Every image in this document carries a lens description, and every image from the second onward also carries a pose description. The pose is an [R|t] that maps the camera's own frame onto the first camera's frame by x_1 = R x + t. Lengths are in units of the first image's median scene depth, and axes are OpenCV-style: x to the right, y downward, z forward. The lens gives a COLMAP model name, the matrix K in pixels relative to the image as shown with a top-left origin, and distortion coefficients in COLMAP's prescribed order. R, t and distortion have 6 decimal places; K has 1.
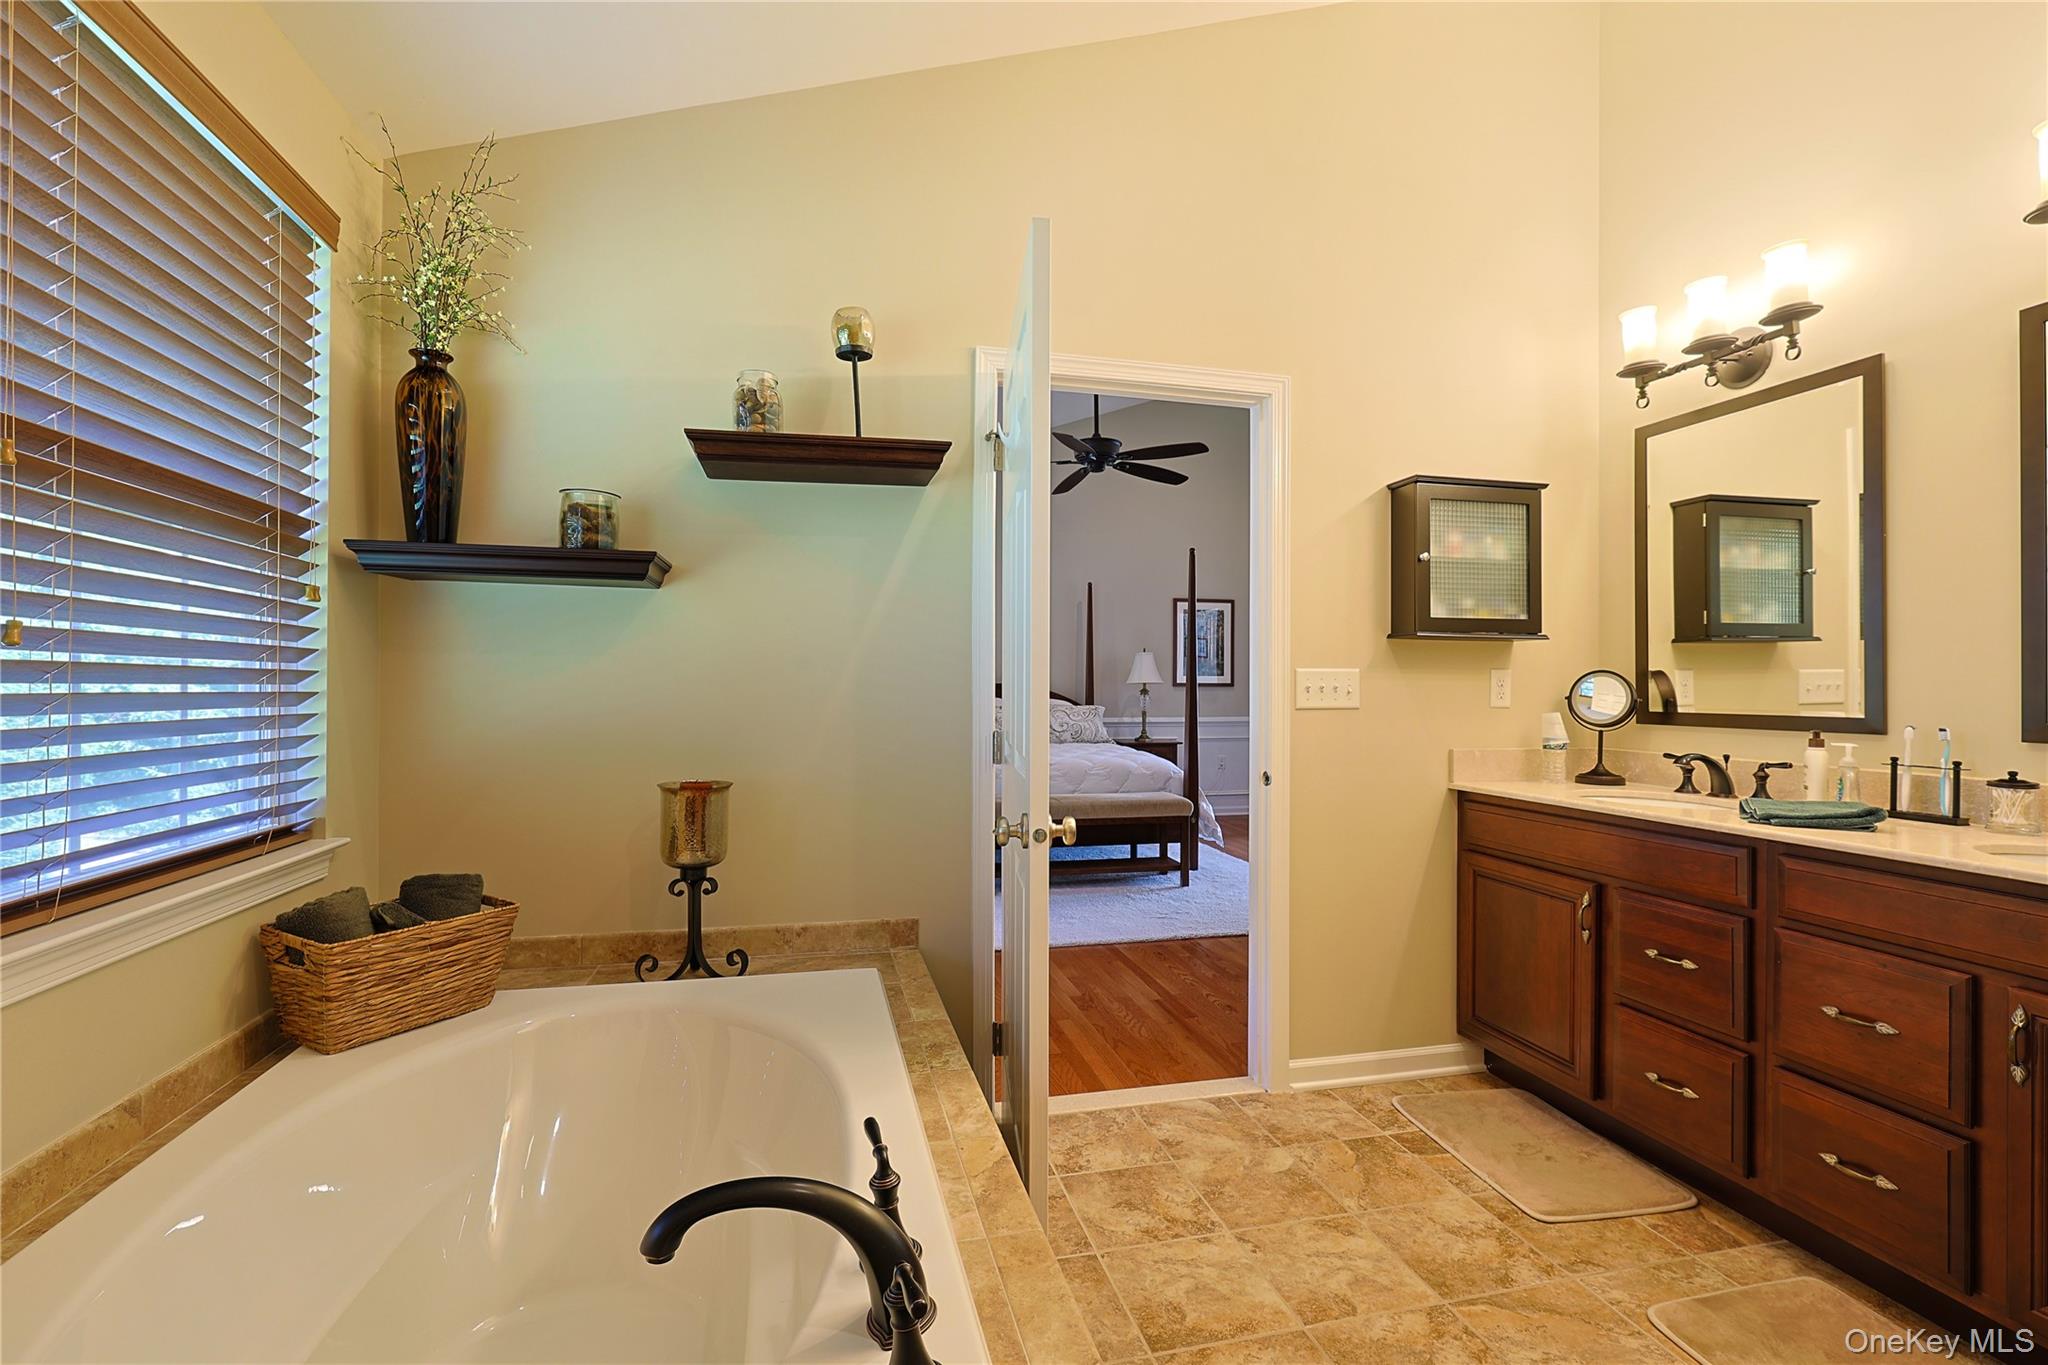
lens RADIAL K [[916.5, 0, 1024.0], [0, 916.5, 682.5], [0, 0, 1]] dist [-0.001434, -0.000256]
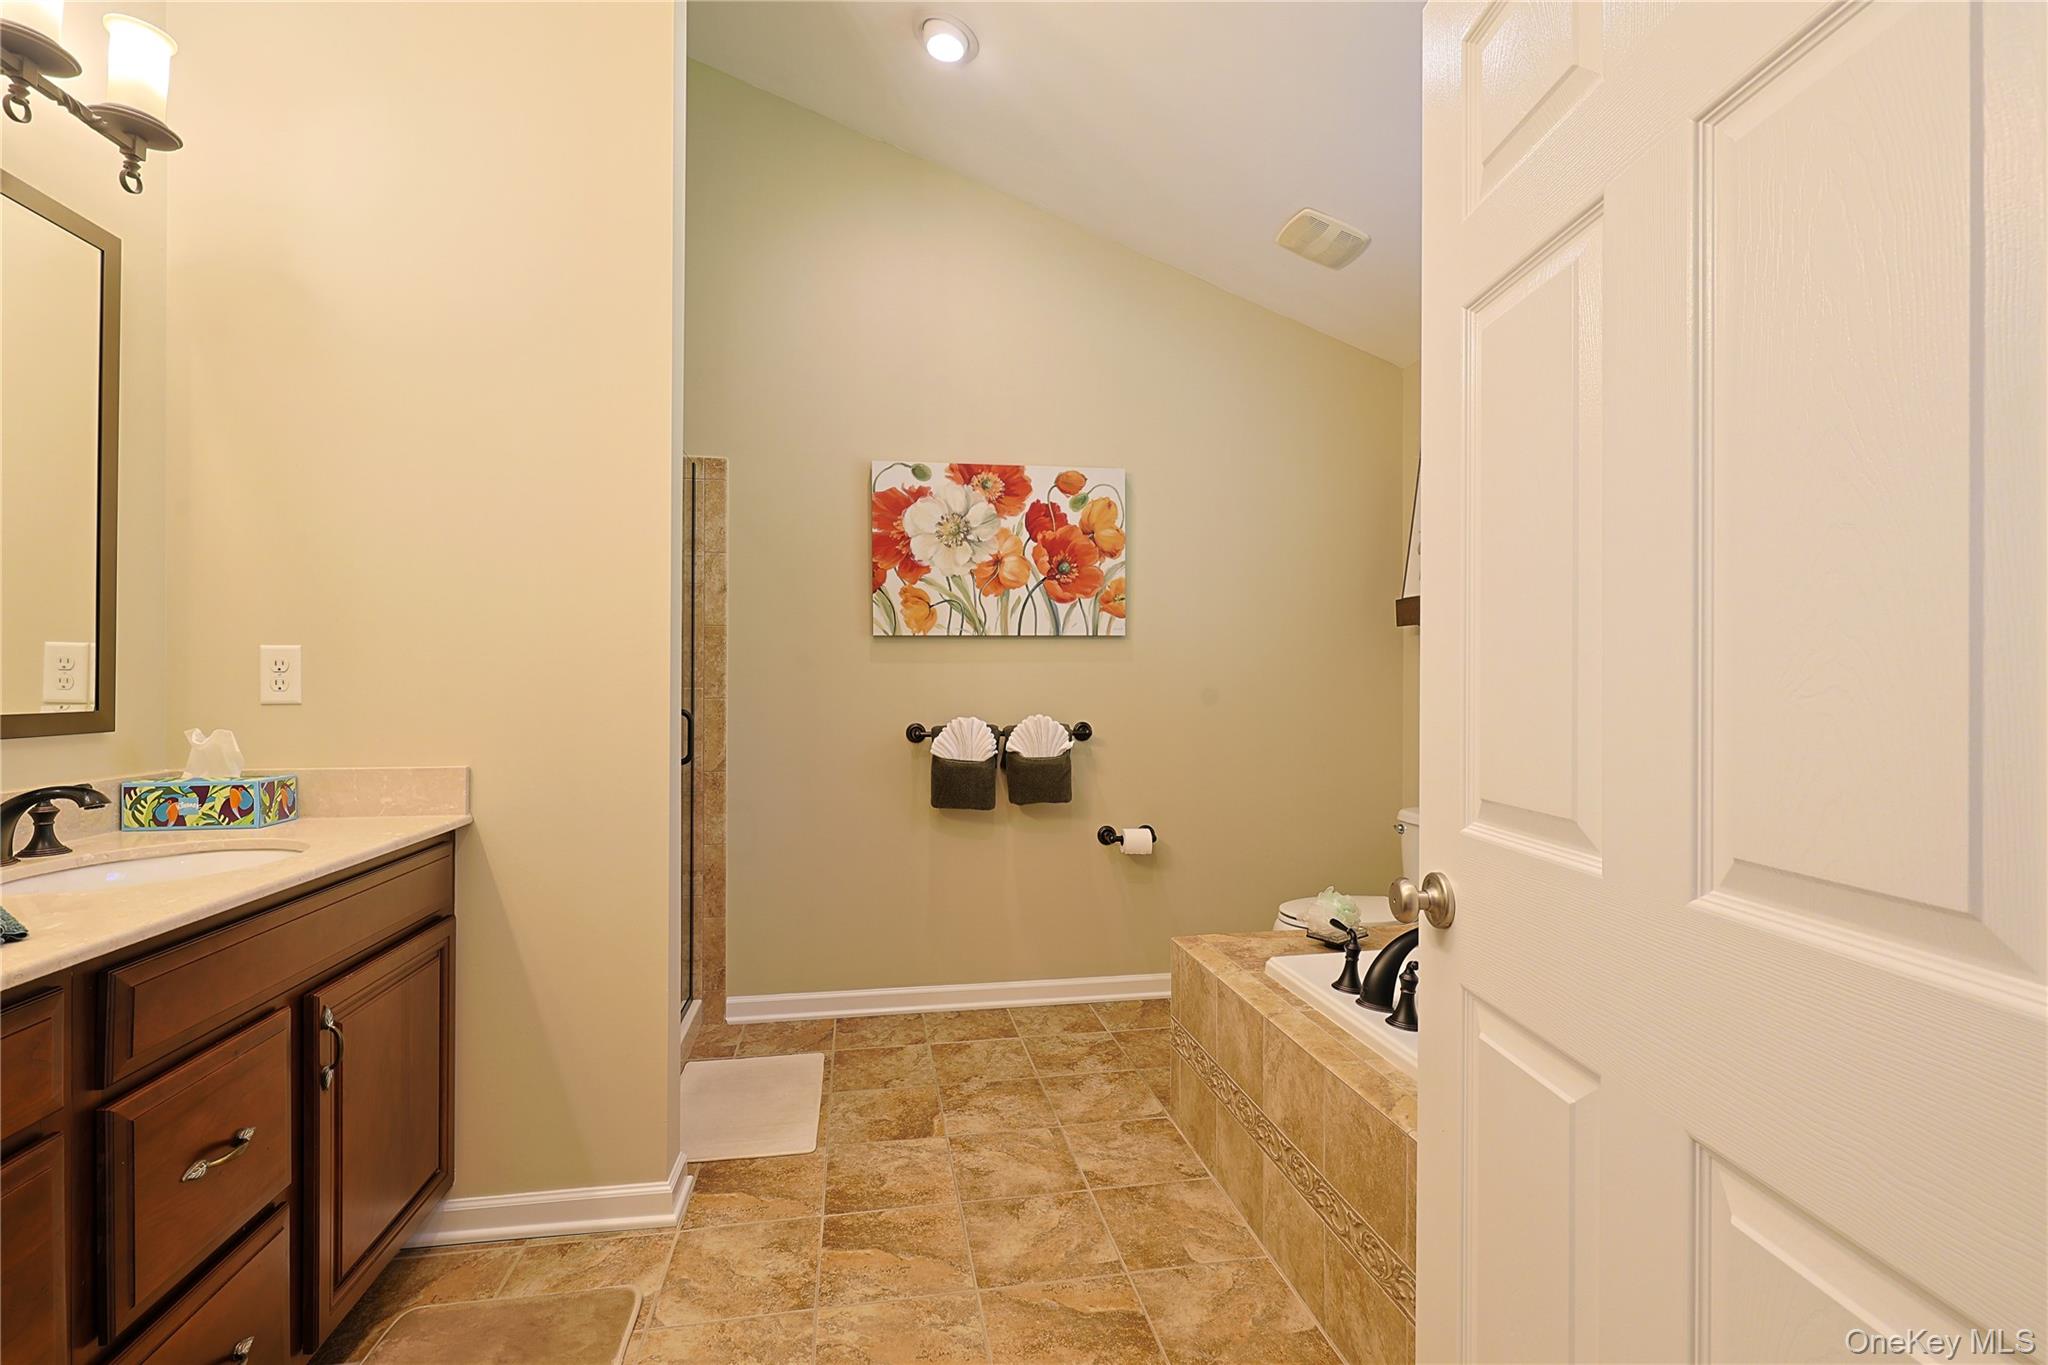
lens RADIAL K [[916.5, 0, 1024.0], [0, 916.5, 682.5], [0, 0, 1]] dist [-0.001434, -0.000256]
pose [[-0.998412, -0.004379, 0.056160, 0.089726], [-0.004948, 0.999938, -0.010010, 0.011468], [-0.056112, -0.010272, -0.998372, 0.877588]]
